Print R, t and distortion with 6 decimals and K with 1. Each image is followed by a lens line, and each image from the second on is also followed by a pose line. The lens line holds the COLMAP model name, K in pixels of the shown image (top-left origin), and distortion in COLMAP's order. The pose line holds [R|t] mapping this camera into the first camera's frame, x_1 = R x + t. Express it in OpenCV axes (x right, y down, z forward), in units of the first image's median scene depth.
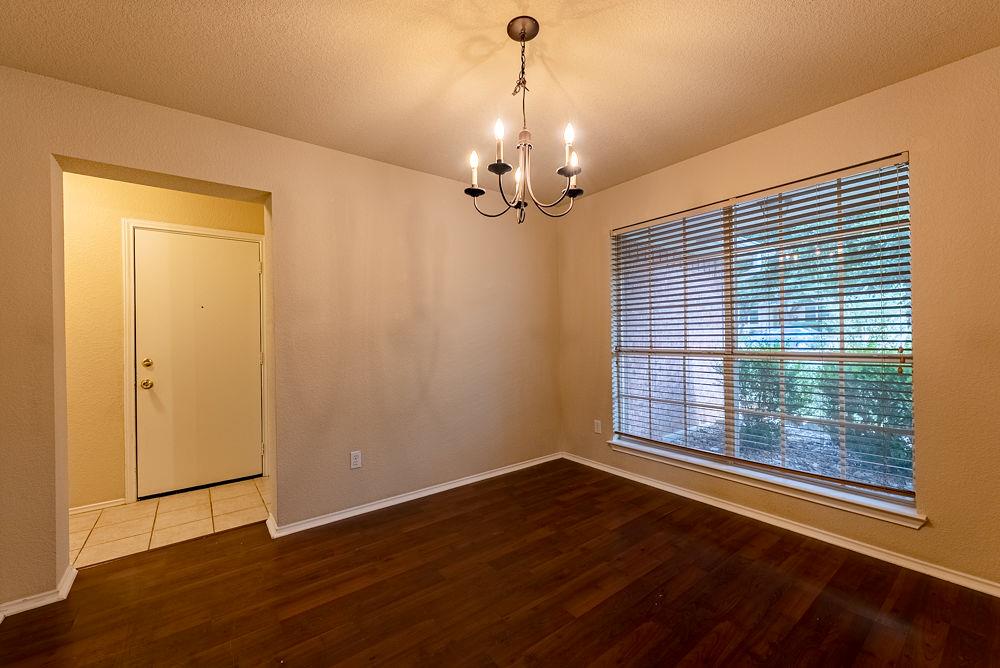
lens RADIAL K [[400.1, 0, 502.3], [0, 400.1, 334.2], [0, 0, 1]] dist [-0.000498, 0.000081]
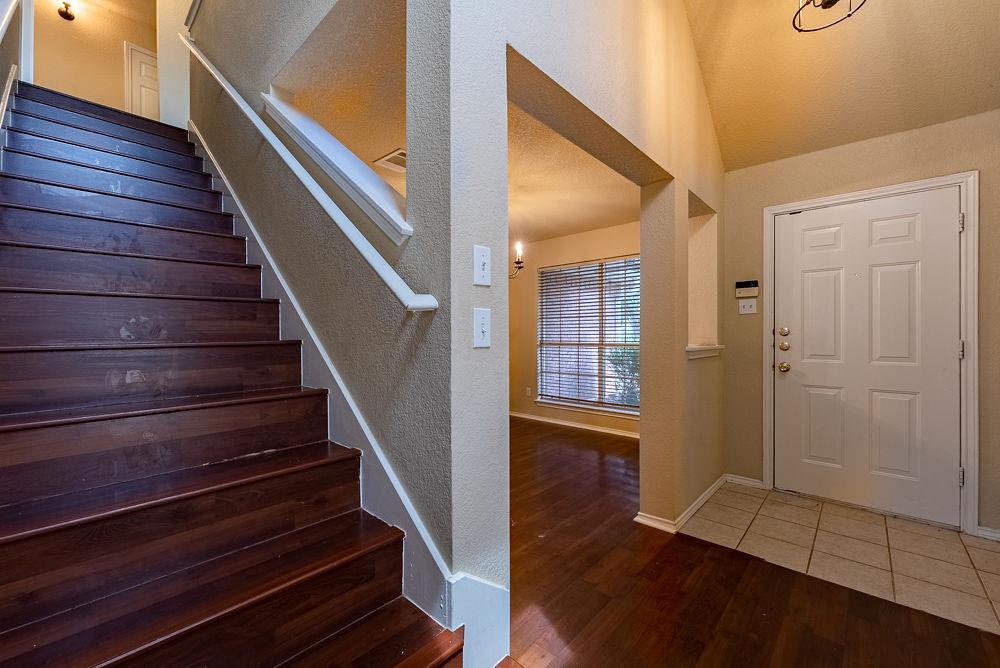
lens RADIAL K [[400.1, 0, 500.4], [0, 400.1, 336.8], [0, 0, 1]] dist [-0.000498, 0.000081]
pose [[0.985446, 0.010155, 0.169688, -0.144386], [-0.011865, 0.999889, 0.009064, 0.002285], [-0.169577, -0.010945, 0.985456, -0.550158]]
